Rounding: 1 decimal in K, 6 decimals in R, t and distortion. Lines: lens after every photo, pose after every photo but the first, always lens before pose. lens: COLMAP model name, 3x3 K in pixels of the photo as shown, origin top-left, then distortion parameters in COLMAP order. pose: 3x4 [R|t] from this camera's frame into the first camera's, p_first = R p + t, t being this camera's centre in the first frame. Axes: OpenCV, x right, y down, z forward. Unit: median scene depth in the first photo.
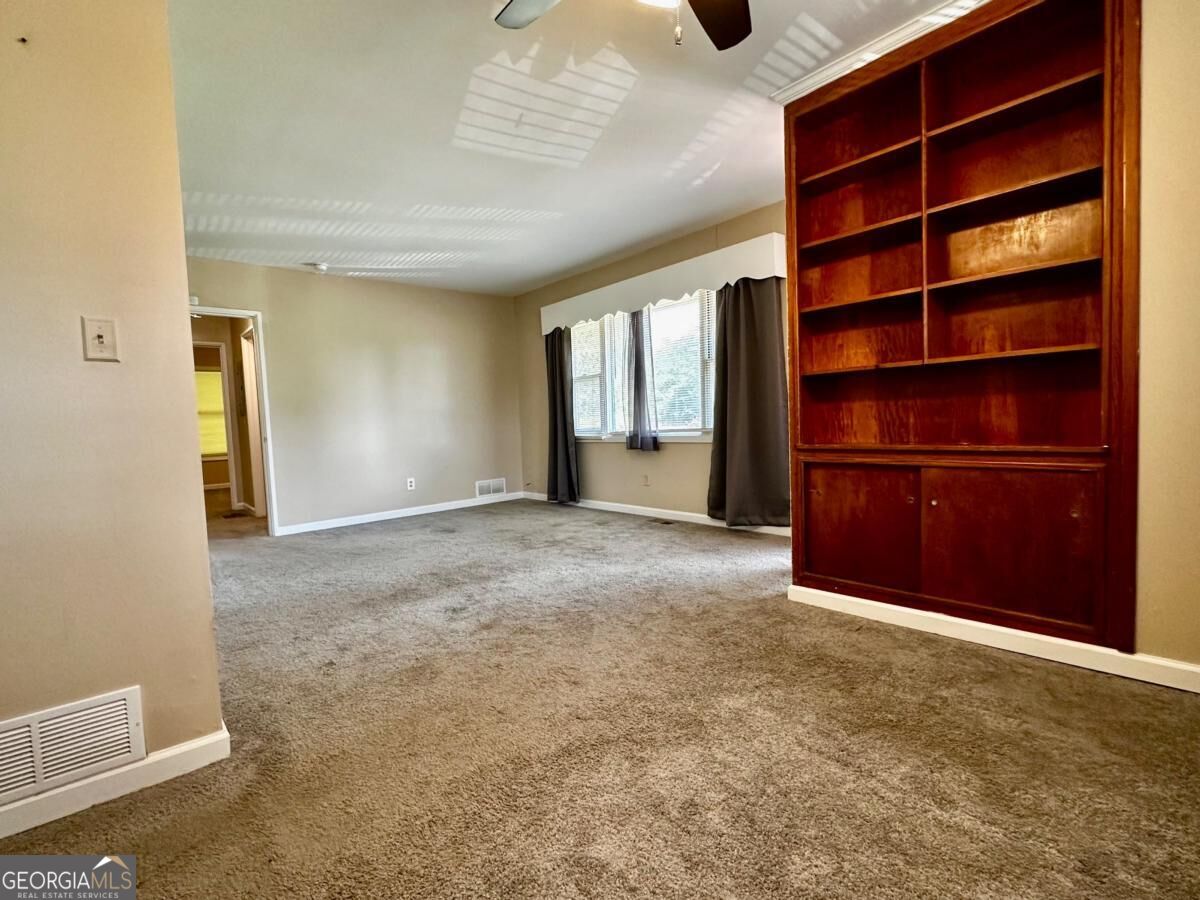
lens RADIAL K [[560.7, 0, 604.8], [0, 560.7, 448.2], [0, 0, 1]] dist [-0.000383, 0.000055]
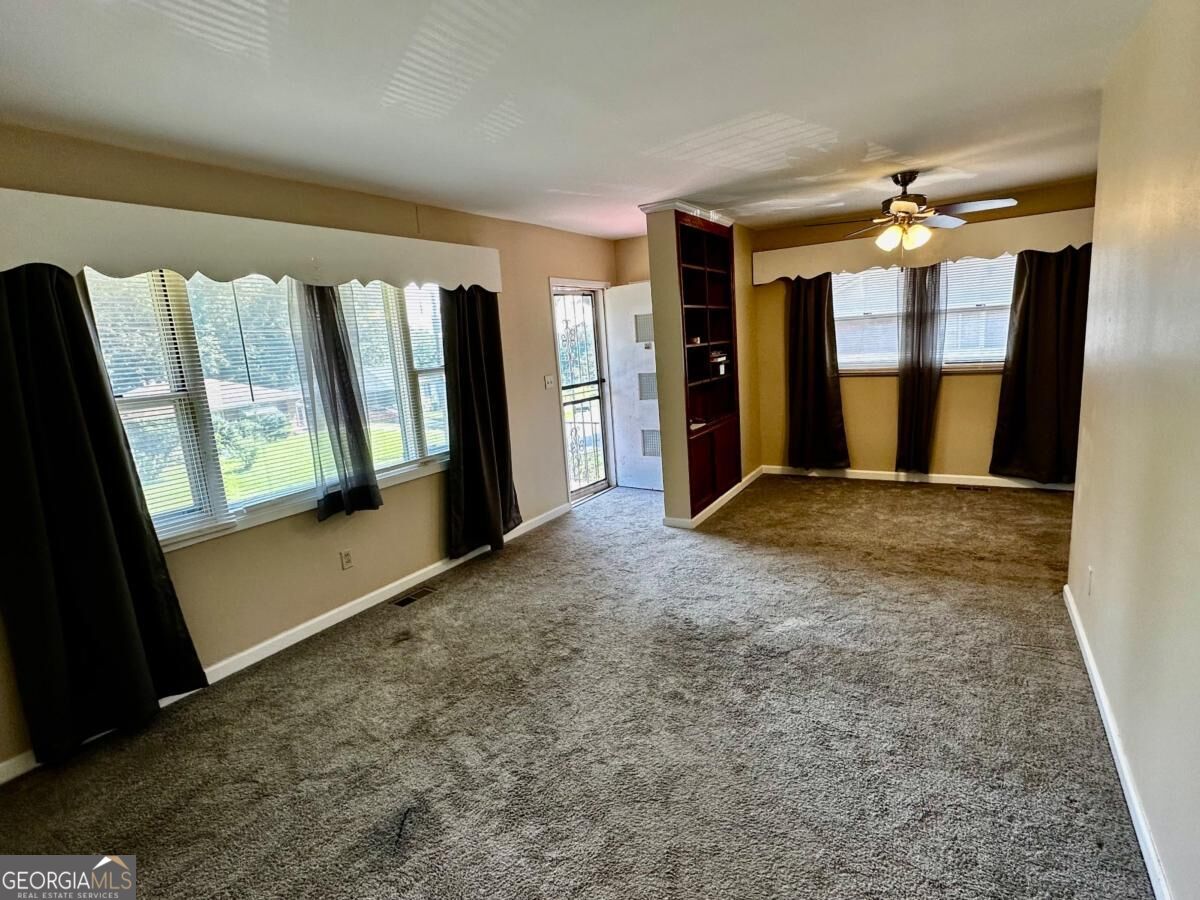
lens RADIAL K [[600.8, 0, 598.9], [0, 600.8, 453.9], [0, 0, 1]] dist [-0.001029, -0.000032]
pose [[-0.290204, -0.119438, 0.949482, -0.705257], [0.128990, 0.978244, 0.162481, -0.147652], [-0.948232, 0.169626, -0.268484, 1.001494]]
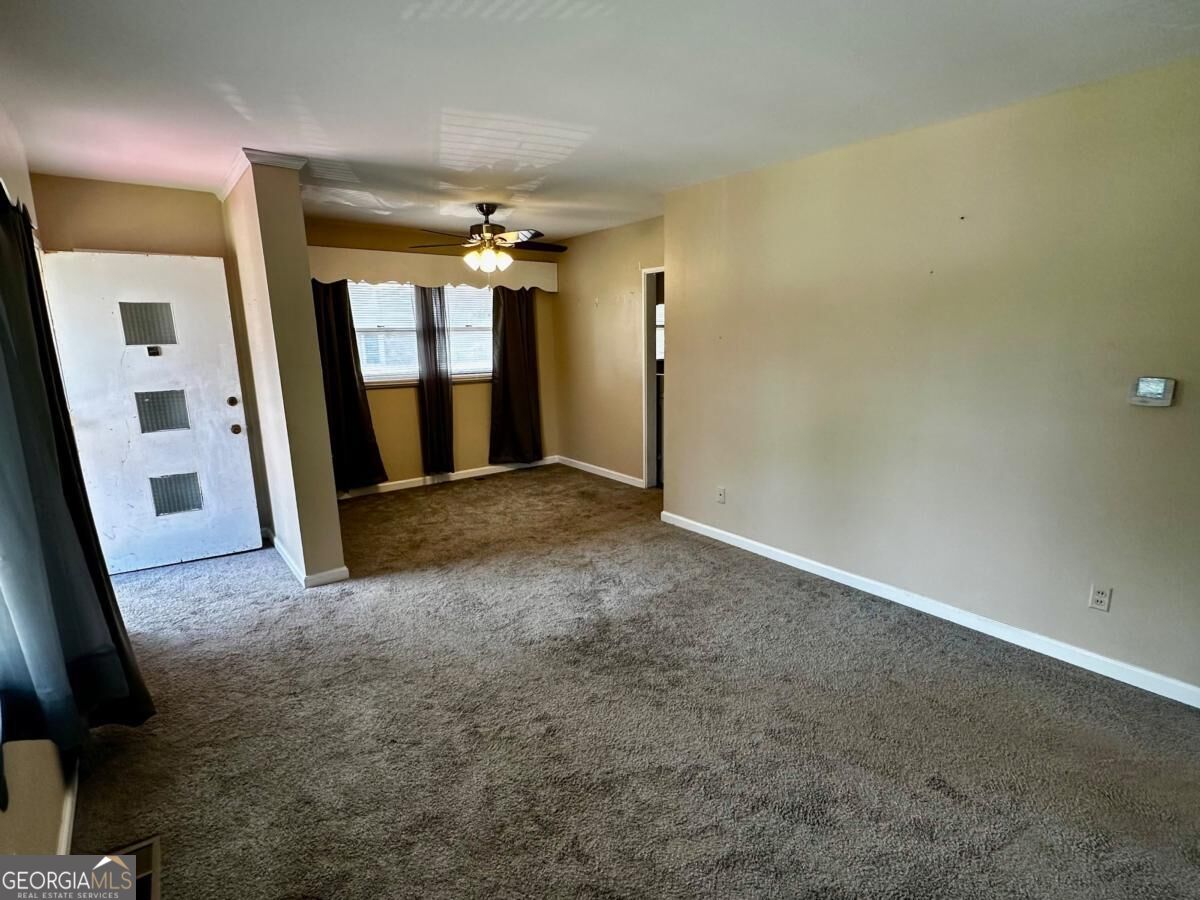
lens RADIAL K [[600.8, 0, 598.9], [0, 600.8, 453.9], [0, 0, 1]] dist [-0.001029, -0.000032]
pose [[-0.996415, 0.039930, 0.074584, -0.206253], [0.057235, 0.967392, 0.246733, -0.182343], [-0.062299, 0.250118, -0.966209, 1.324637]]
